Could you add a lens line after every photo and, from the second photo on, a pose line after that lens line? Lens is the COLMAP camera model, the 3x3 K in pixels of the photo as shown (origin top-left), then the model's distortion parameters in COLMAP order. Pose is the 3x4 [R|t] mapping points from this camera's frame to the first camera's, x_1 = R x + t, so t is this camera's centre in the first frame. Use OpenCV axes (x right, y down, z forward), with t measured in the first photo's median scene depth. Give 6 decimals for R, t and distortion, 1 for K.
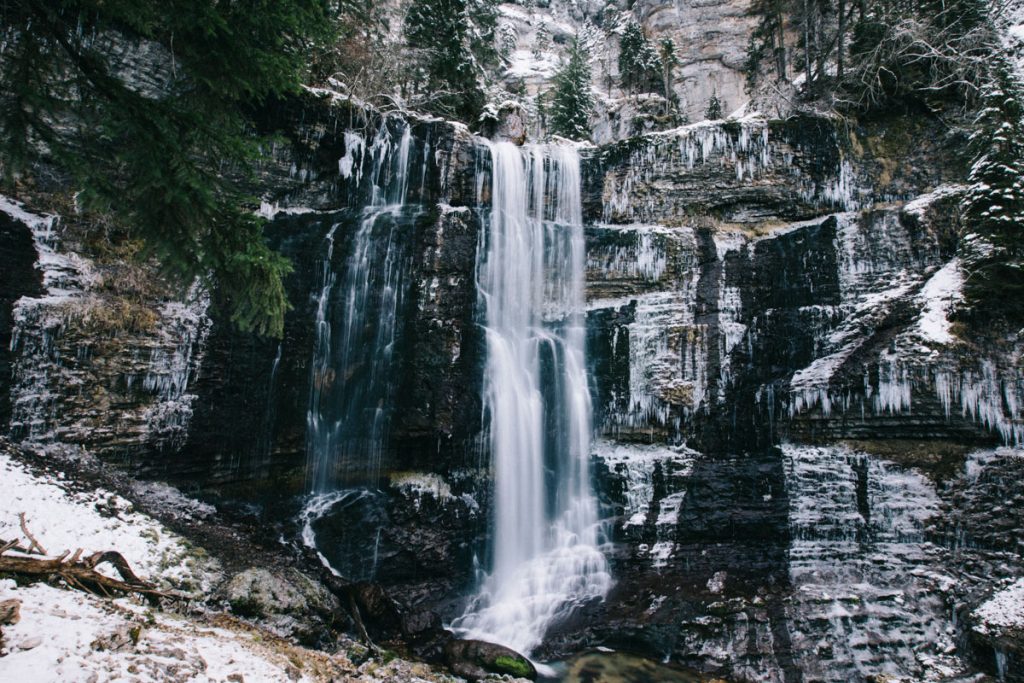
lens RADIAL K [[546.8, 0, 511.4], [0, 546.8, 349.2], [0, 0, 1]] dist [-0.047913, 0.012172]
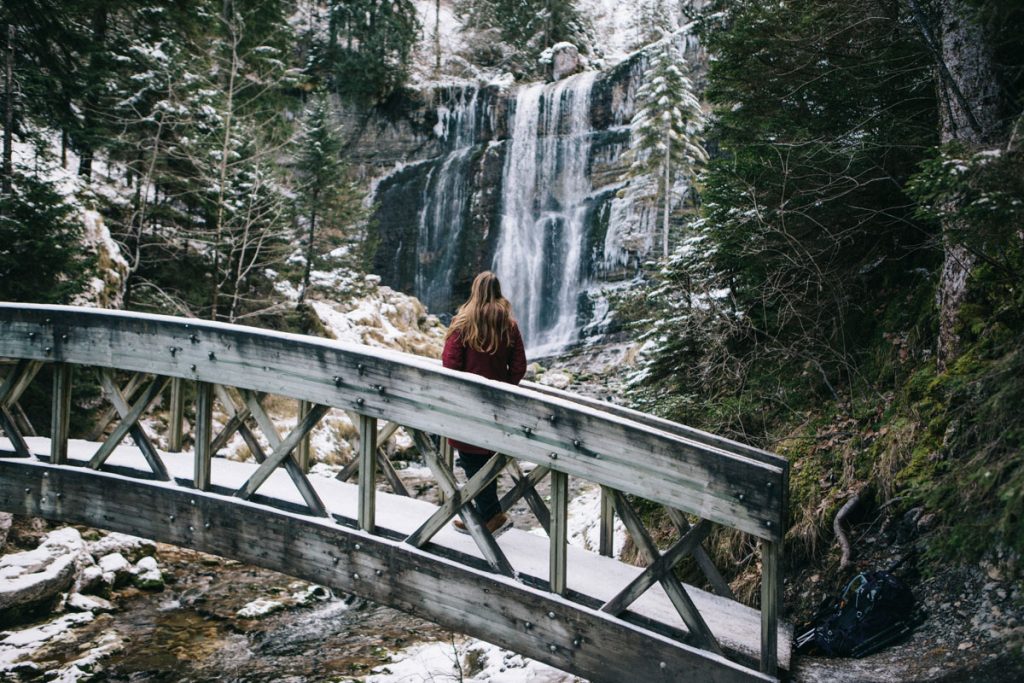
lens RADIAL K [[919.9, 0, 505.6], [0, 919.9, 341.6], [0, 0, 1]] dist [-0.023771, -0.003880]
pose [[0.822422, -0.065807, -0.565059, 1.370060], [0.092077, 0.995588, 0.018069, 0.262945], [0.561377, -0.066889, 0.824853, -1.197792]]
